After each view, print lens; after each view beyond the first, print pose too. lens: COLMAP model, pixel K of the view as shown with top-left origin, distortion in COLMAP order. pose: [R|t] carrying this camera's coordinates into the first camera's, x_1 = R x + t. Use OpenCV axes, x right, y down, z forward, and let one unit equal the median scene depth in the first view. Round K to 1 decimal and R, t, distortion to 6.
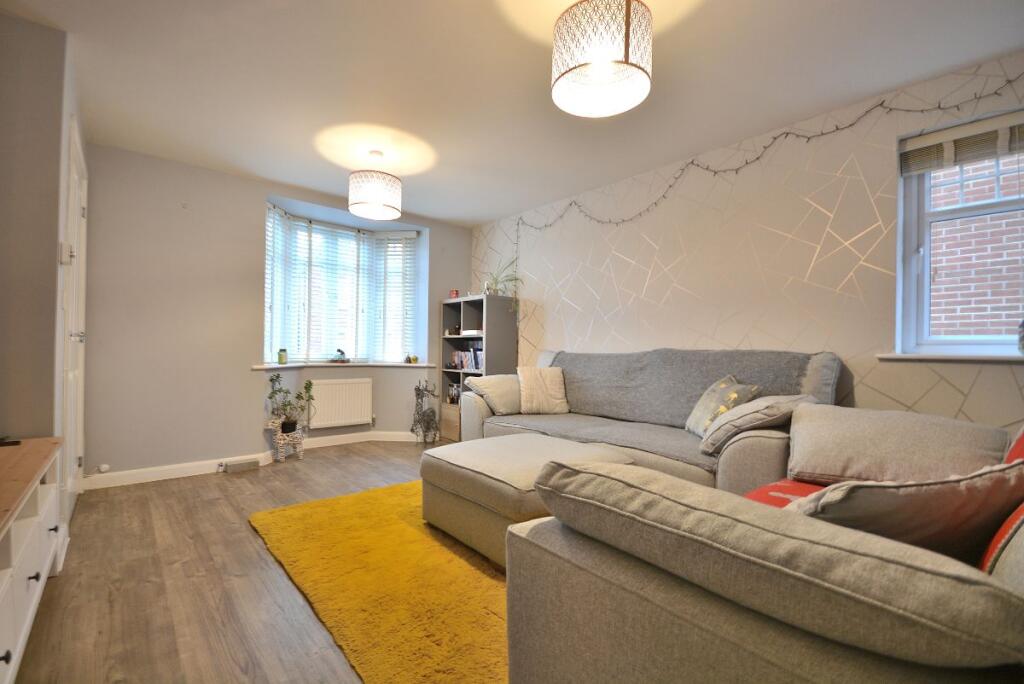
lens RADIAL K [[450.9, 0, 512.0], [0, 450.9, 342.0], [0, 0, 1]] dist [-0.000260, -0.000095]
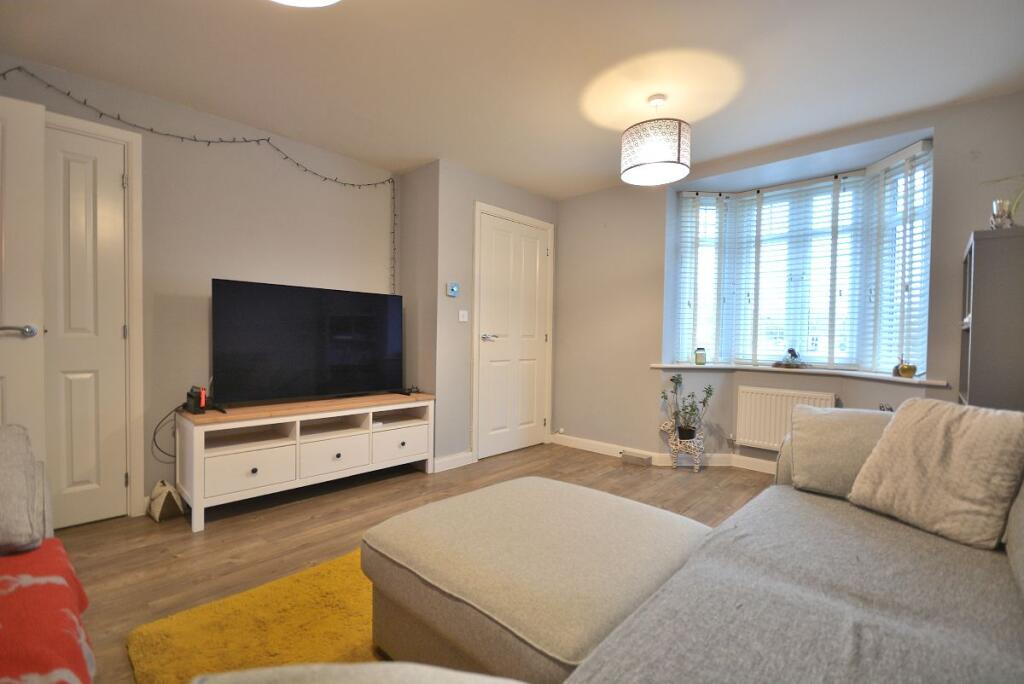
lens RADIAL K [[453.7, 0, 512.0], [0, 453.7, 342.0], [0, 0, 1]] dist [0.001301, 0.000052]
pose [[0.088810, -0.001238, -0.996048, 0.402828], [0.003422, 0.999994, -0.000938, 0.004621], [0.996043, -0.003325, 0.088813, 0.599648]]
